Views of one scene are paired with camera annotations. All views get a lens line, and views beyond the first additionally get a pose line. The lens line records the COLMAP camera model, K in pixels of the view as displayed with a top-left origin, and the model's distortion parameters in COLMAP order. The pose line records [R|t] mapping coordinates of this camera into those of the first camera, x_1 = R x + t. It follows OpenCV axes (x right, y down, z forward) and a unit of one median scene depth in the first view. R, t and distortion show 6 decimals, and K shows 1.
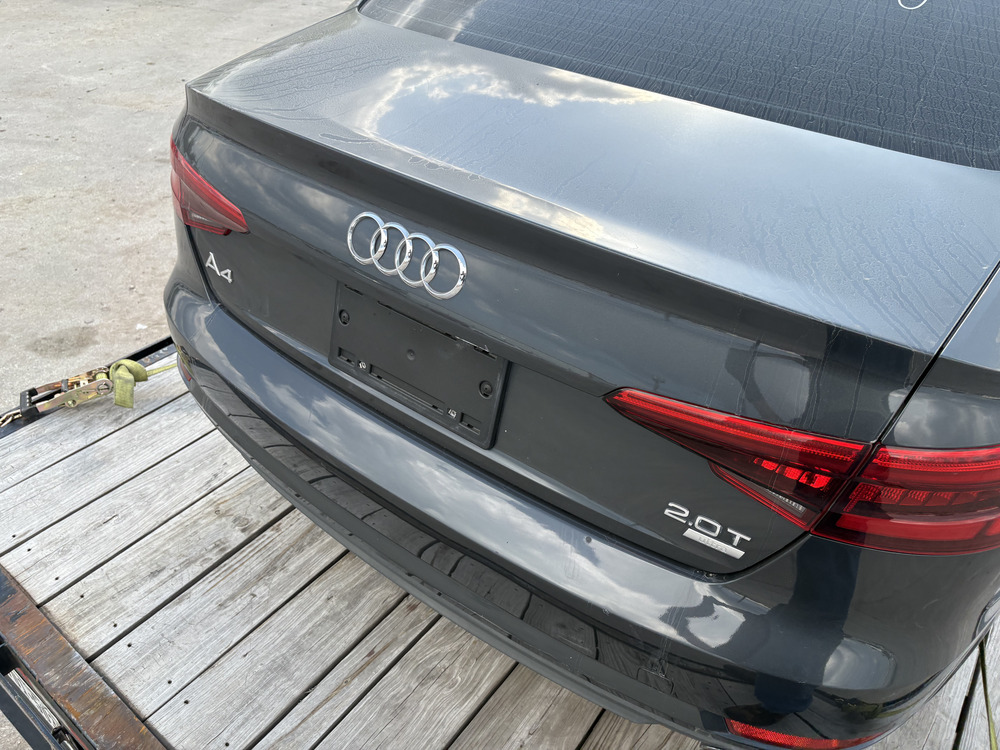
lens RADIAL K [[752.0, 0, 499.6], [0, 752.0, 373.6], [0, 0, 1]] dist [0.014910, -0.022967]
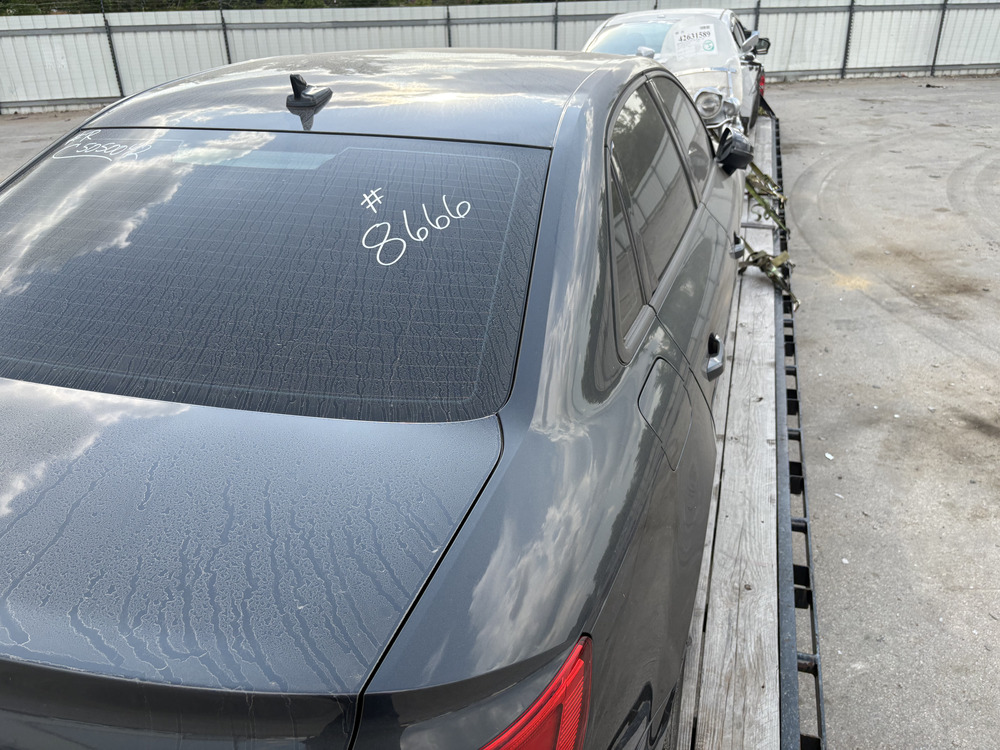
lens RADIAL K [[752.0, 0, 500.9], [0, 752.0, 376.0], [0, 0, 1]] dist [0.014910, -0.022967]
pose [[0.937018, -0.198798, 0.287188, 0.473748], [0.249368, 0.956481, -0.151526, -0.182727], [-0.244566, 0.213598, 0.945813, 0.007003]]
